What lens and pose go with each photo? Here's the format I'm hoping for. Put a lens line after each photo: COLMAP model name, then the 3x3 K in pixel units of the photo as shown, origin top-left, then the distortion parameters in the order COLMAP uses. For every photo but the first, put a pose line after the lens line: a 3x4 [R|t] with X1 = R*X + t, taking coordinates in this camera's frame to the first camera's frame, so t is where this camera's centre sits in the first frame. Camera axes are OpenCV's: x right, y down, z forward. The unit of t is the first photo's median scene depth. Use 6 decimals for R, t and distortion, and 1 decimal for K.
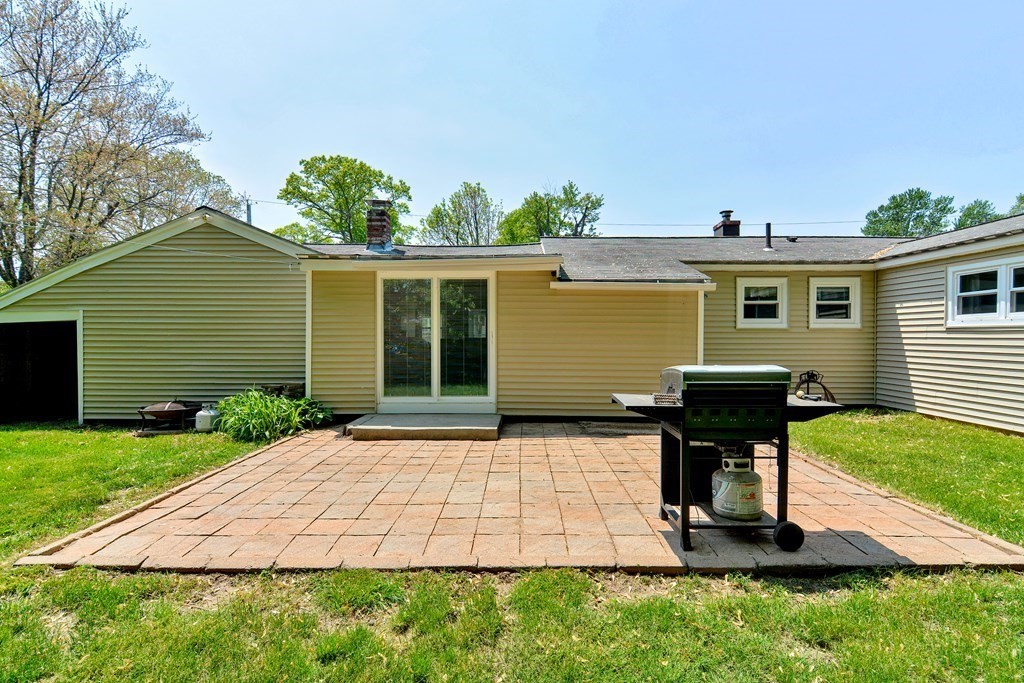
lens RADIAL K [[476.4, 0, 510.1], [0, 476.4, 350.8], [0, 0, 1]] dist [0.007781, -0.011052]
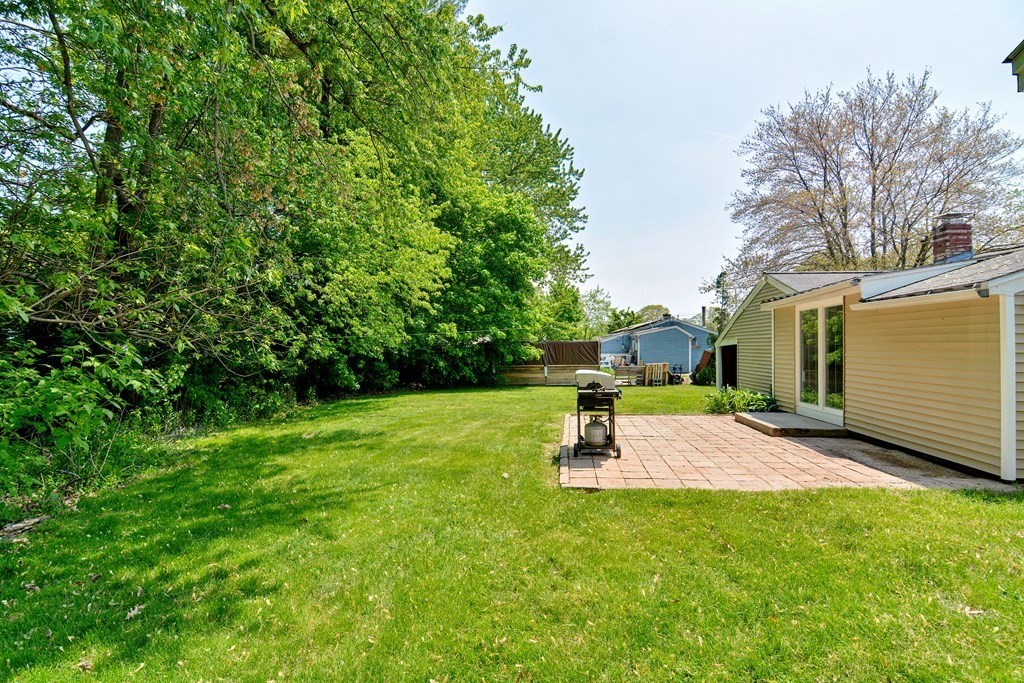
lens RADIAL K [[476.4, 0, 510.1], [0, 476.4, 350.8], [0, 0, 1]] dist [0.007781, -0.011052]
pose [[-0.115900, 0.006384, -0.993240, 0.992638], [-0.036738, 0.999268, 0.010710, -0.022811], [0.992581, 0.037731, -0.115581, 0.313982]]
